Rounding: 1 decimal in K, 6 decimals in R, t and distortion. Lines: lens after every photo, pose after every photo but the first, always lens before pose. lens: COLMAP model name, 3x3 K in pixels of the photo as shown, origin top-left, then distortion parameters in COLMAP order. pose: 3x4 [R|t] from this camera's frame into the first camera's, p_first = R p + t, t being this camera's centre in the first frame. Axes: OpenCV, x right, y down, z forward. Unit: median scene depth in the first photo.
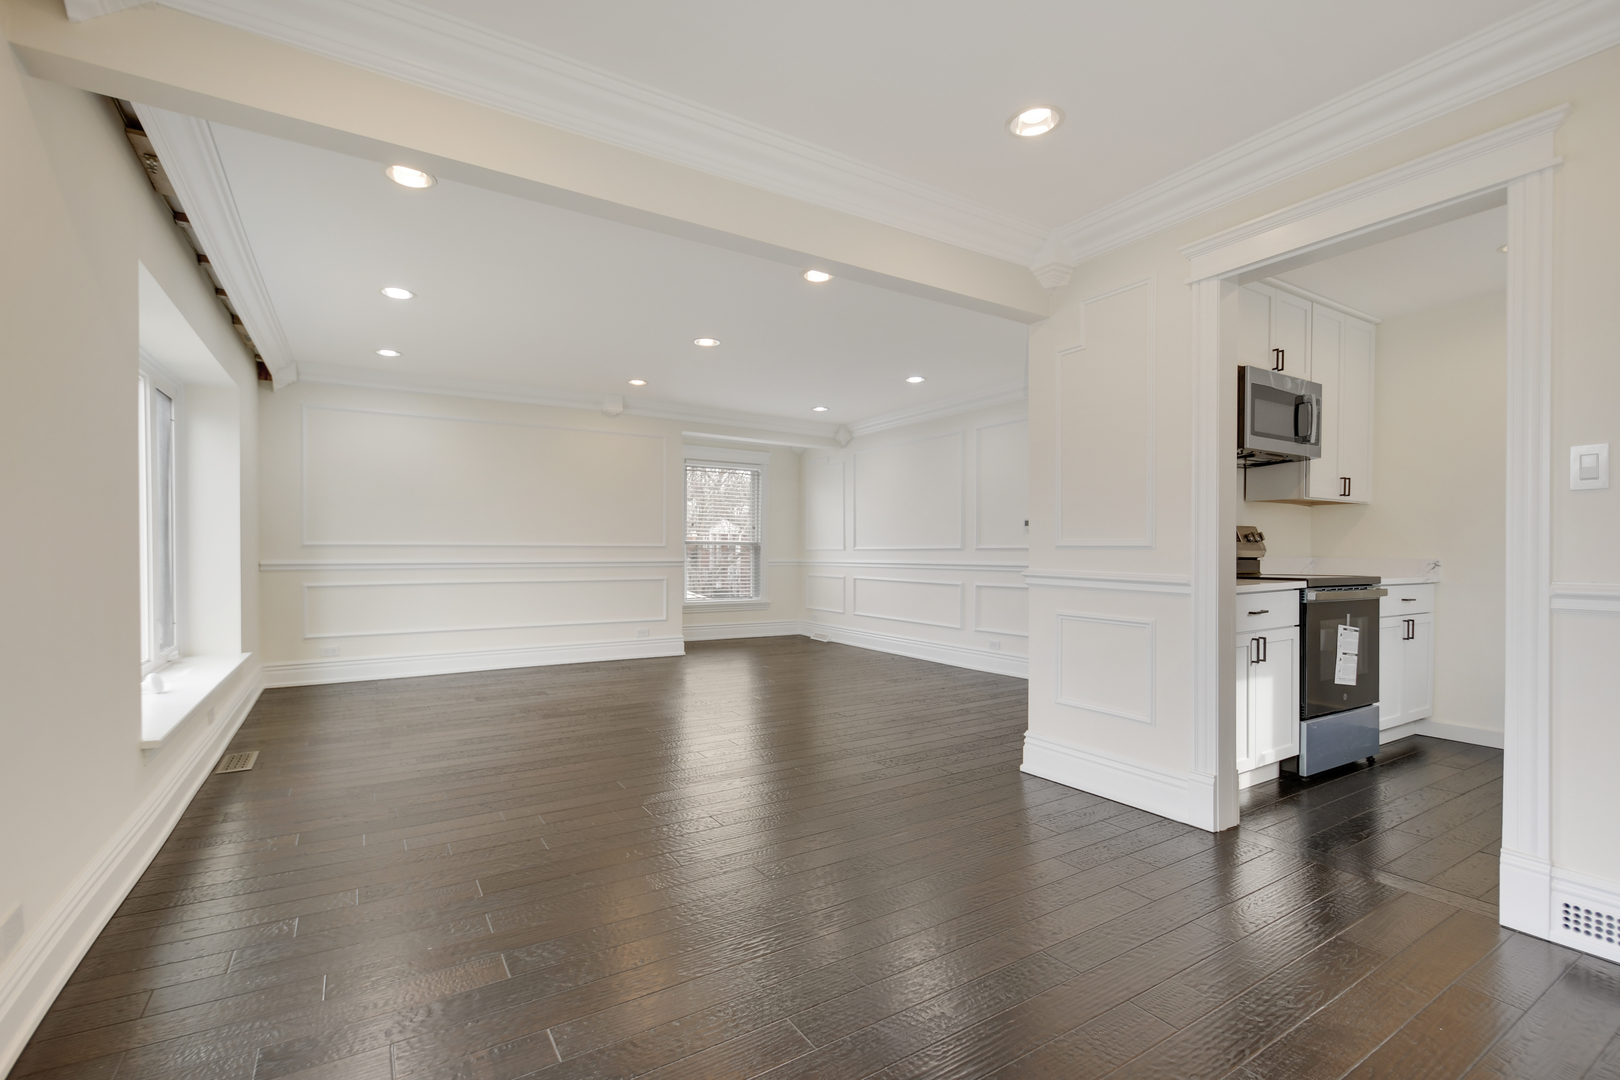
lens RADIAL K [[751.4, 0, 810.3], [0, 751.4, 554.6], [0, 0, 1]] dist [0.002911, 0.000120]
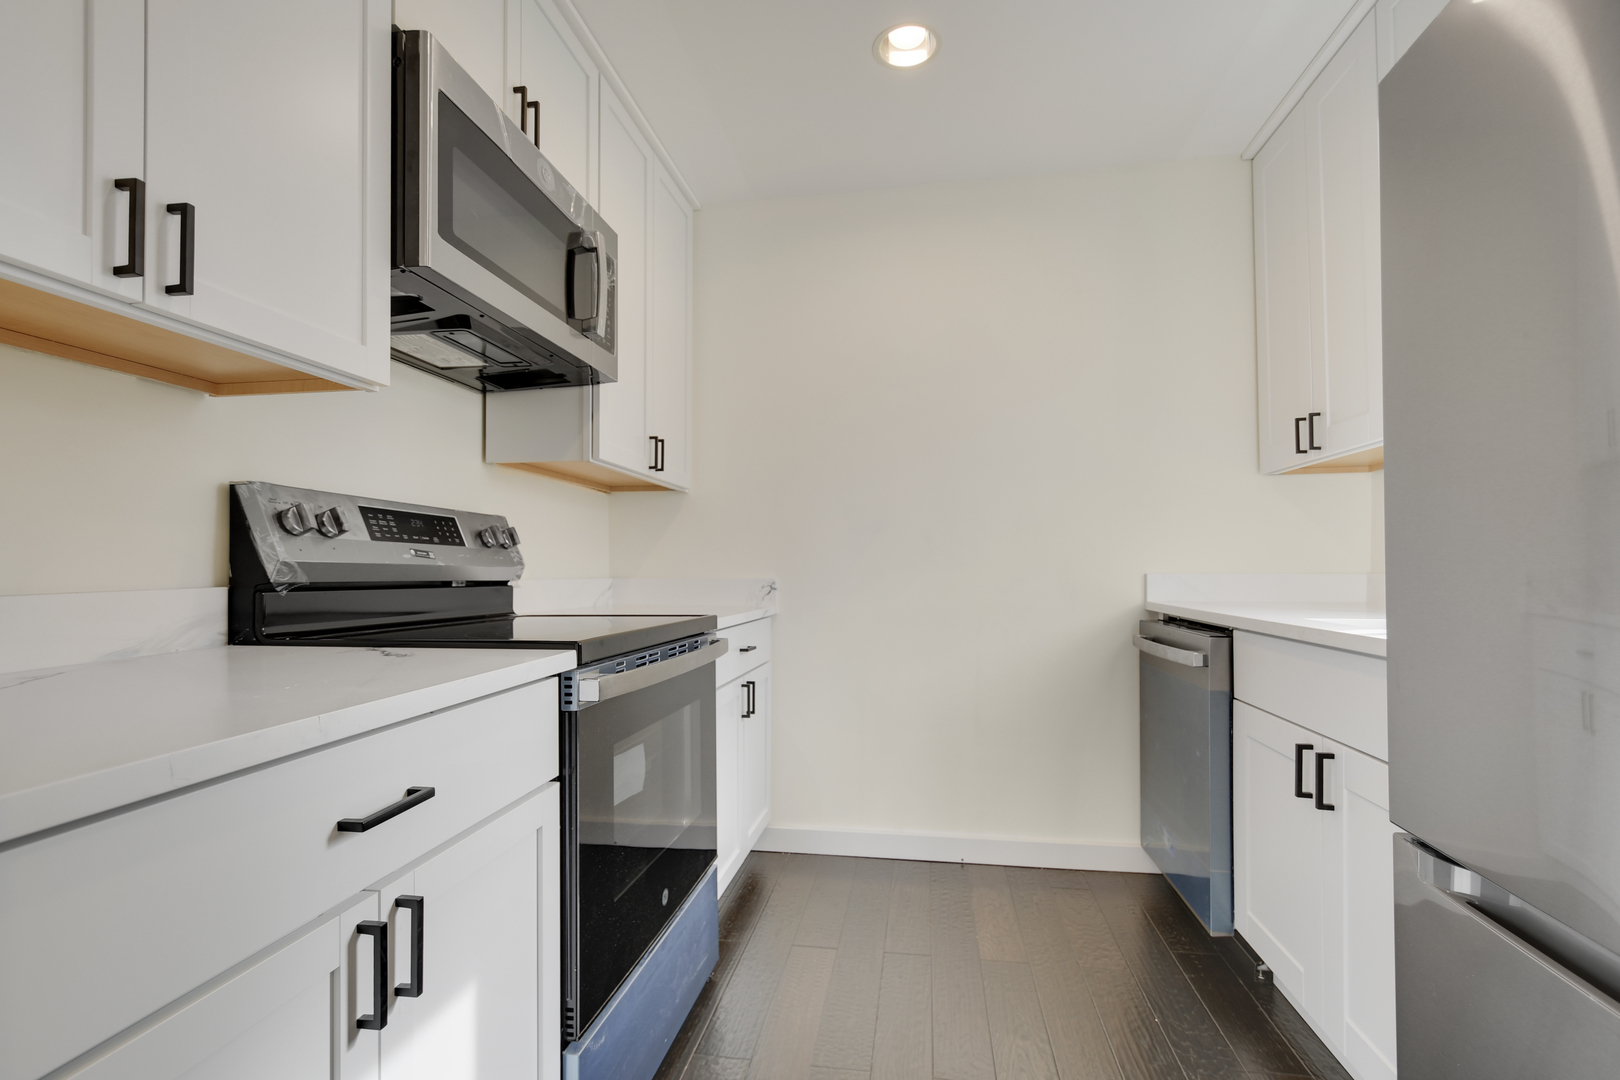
lens RADIAL K [[751.4, 0, 810.3], [0, 751.4, 554.6], [0, 0, 1]] dist [0.002911, 0.000120]
pose [[0.676485, 0.003916, 0.736446, 0.521602], [0.012246, 0.999788, -0.016566, -0.003220], [-0.736355, 0.020225, 0.676293, 0.746926]]
